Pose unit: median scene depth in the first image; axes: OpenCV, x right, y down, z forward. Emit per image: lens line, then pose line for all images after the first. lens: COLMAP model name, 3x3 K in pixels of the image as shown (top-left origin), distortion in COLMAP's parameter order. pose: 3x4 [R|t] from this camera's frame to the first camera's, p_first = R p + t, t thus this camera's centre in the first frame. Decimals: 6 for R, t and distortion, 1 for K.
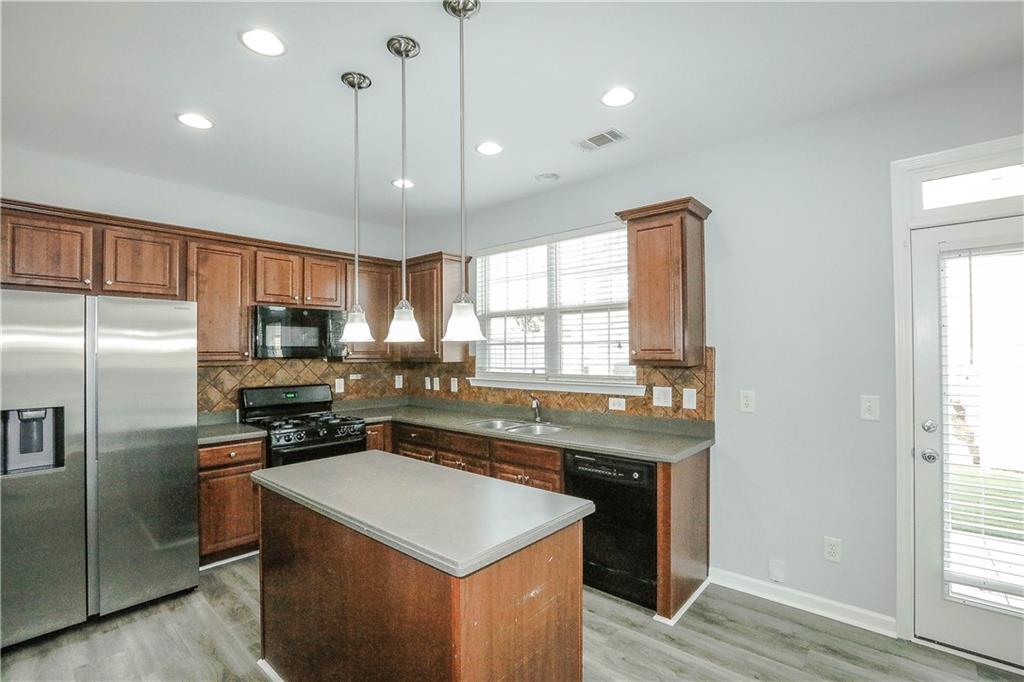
lens RADIAL K [[468.6, 0, 512.0], [0, 468.6, 347.1], [0, 0, 1]] dist [-0.061436, 0.024379]
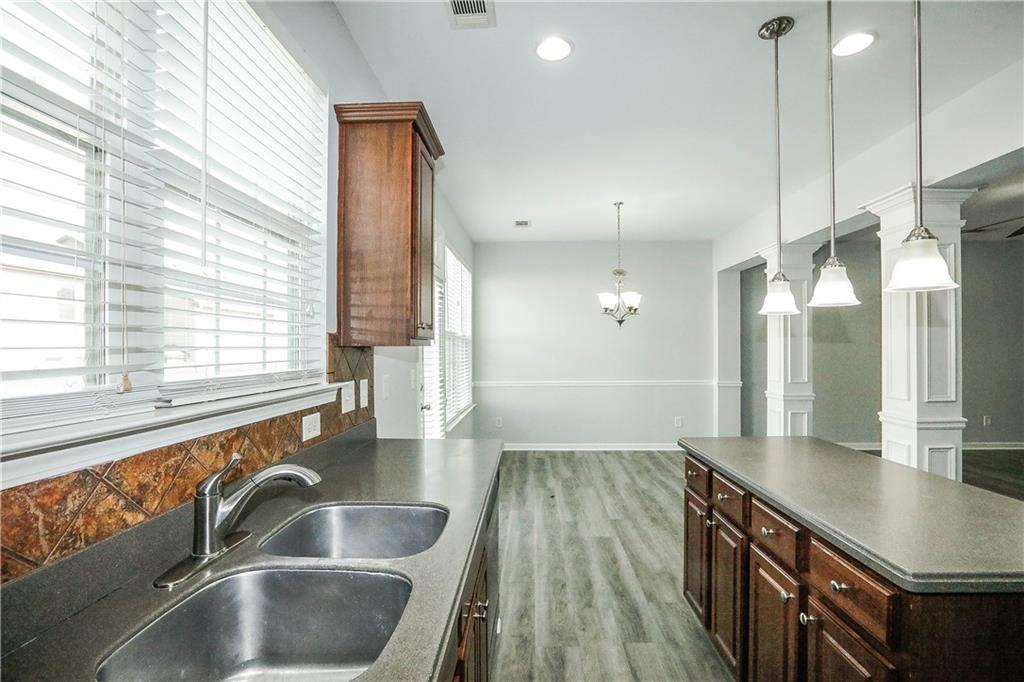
lens RADIAL K [[468.6, 0, 512.0], [0, 468.6, 347.1], [0, 0, 1]] dist [-0.061436, 0.024379]
pose [[-0.629651, 0.012915, 0.776771, -0.286928], [0.001428, 0.999879, -0.015467, 0.044320], [-0.776877, -0.008629, -0.629594, 1.119413]]
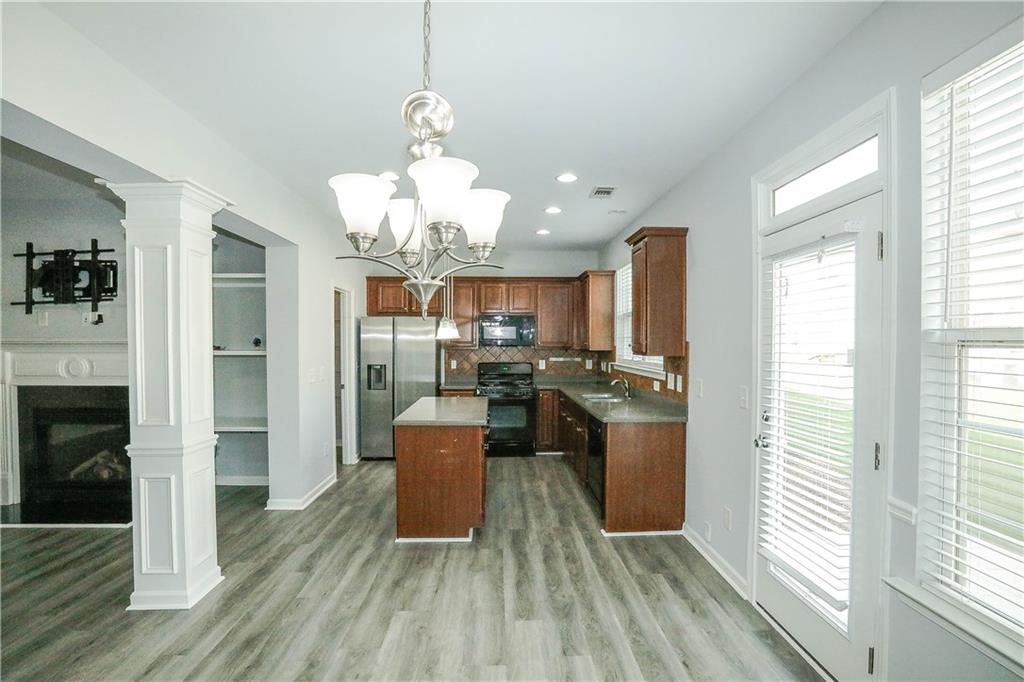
lens RADIAL K [[468.6, 0, 512.0], [0, 468.6, 347.1], [0, 0, 1]] dist [-0.061436, 0.024379]
pose [[0.688242, 0.017771, -0.725263, 0.845537], [0.000257, 0.999694, 0.024740, -0.013590], [0.725481, -0.017214, 0.688027, -0.139948]]
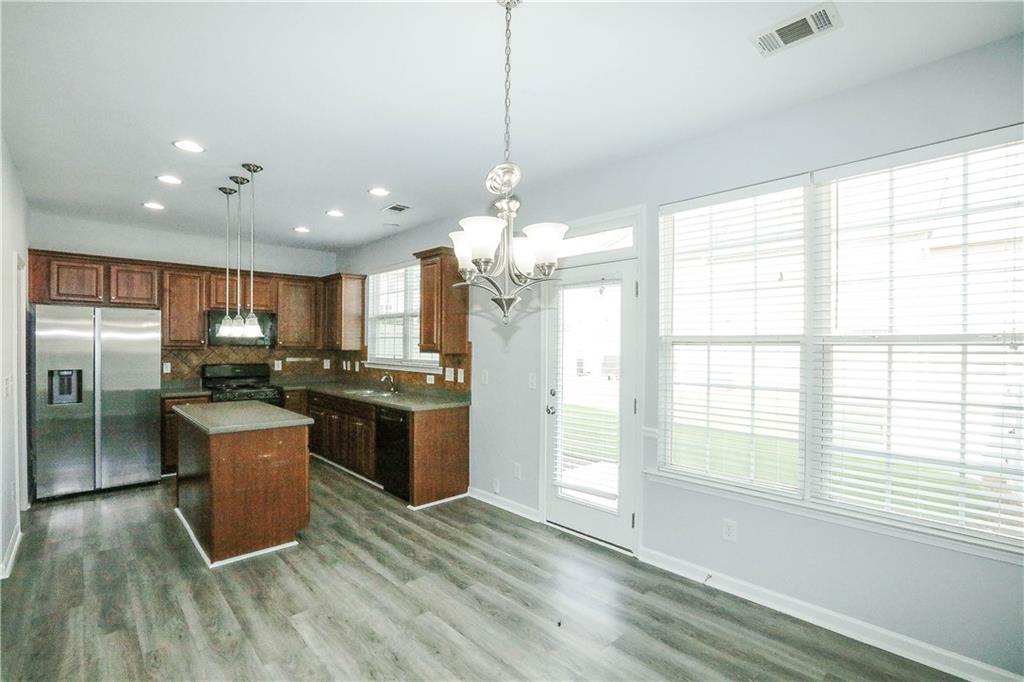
lens RADIAL K [[468.6, 0, 512.0], [0, 468.6, 347.1], [0, 0, 1]] dist [-0.061436, 0.024379]
pose [[0.996388, 0.015609, -0.083469, 0.591962], [-0.014210, 0.999749, 0.017329, -0.009838], [0.083719, -0.016081, 0.996360, -0.446381]]
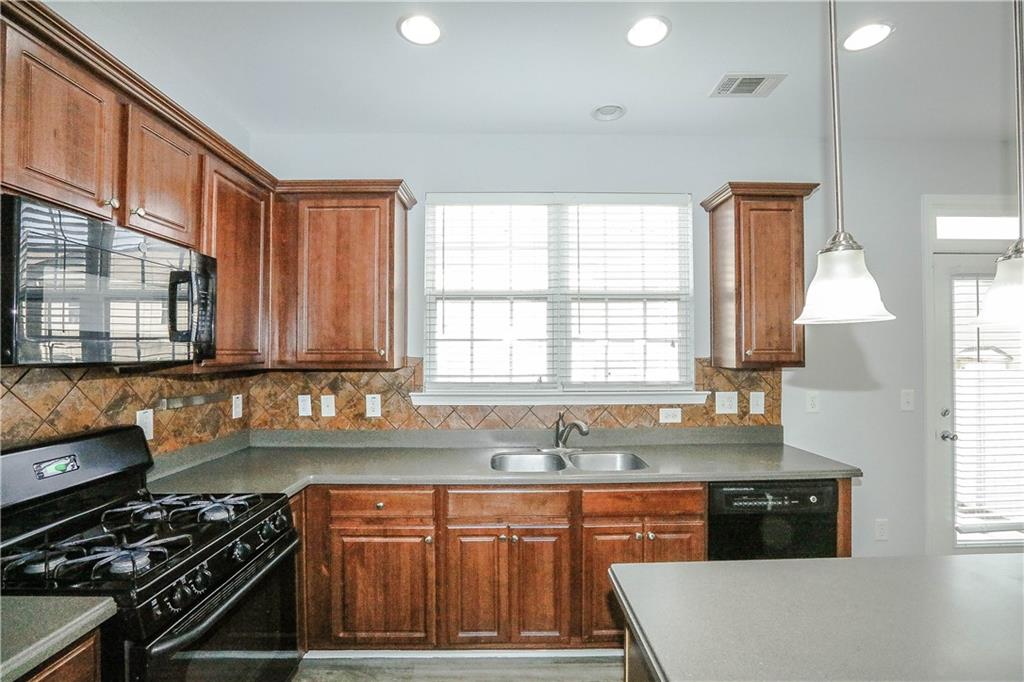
lens RADIAL K [[468.6, 0, 512.0], [0, 468.6, 347.1], [0, 0, 1]] dist [-0.061436, 0.024379]
pose [[0.740393, 0.012452, 0.672058, -0.520219], [-0.009256, 0.999922, -0.008330, 0.010767], [-0.672110, -0.000053, 0.740451, 0.568819]]
